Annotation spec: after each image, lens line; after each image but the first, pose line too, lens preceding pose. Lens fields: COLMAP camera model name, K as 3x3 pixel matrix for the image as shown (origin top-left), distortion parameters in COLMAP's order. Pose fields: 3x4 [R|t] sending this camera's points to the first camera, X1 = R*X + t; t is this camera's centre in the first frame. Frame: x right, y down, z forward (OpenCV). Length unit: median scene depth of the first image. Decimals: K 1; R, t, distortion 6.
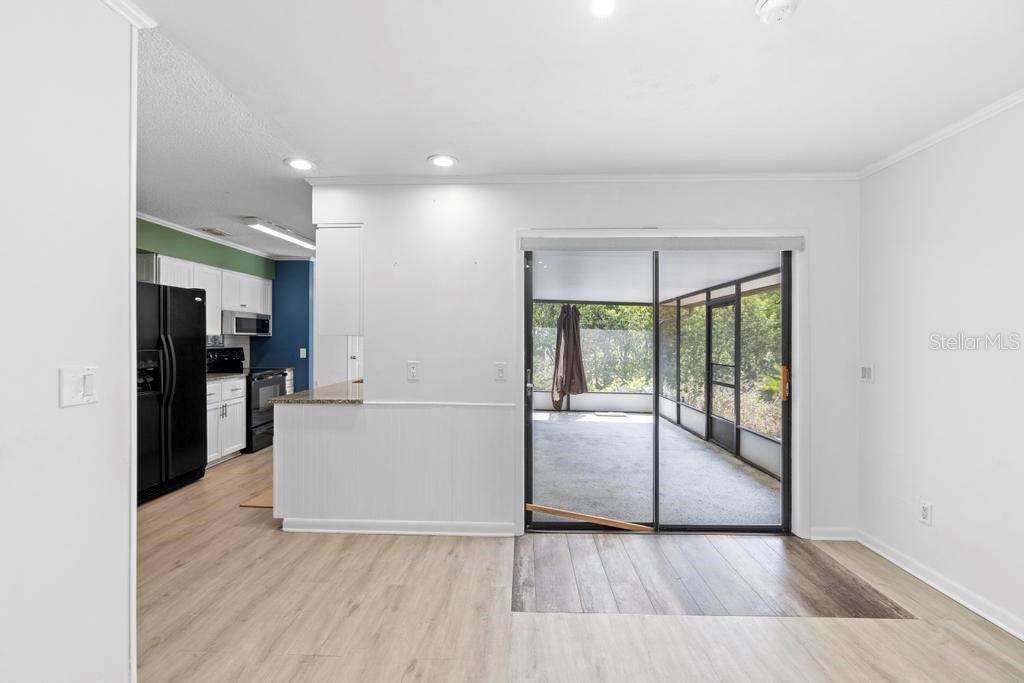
lens RADIAL K [[464.7, 0, 514.7], [0, 464.7, 339.5], [0, 0, 1]] dist [-0.011302, 0.003672]
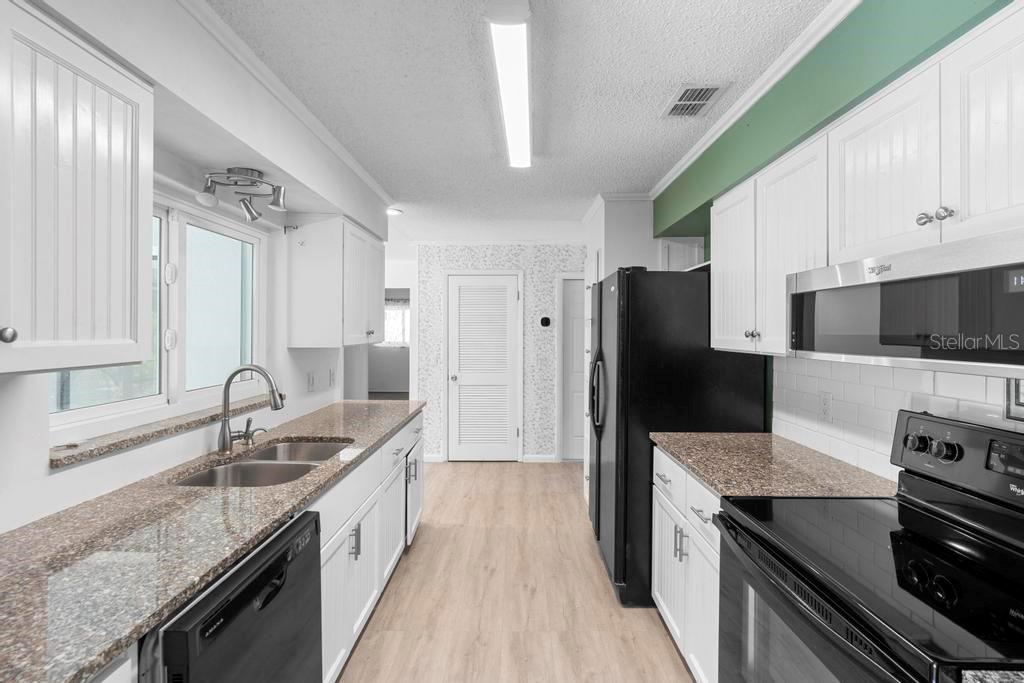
lens RADIAL K [[464.7, 0, 512.7], [0, 464.7, 331.5], [0, 0, 1]] dist [-0.011302, 0.003672]
pose [[-0.999899, -0.006721, -0.012512, -0.536599], [-0.006772, 0.999969, 0.004029, -0.032587], [0.012484, 0.004113, -0.999914, 1.568883]]
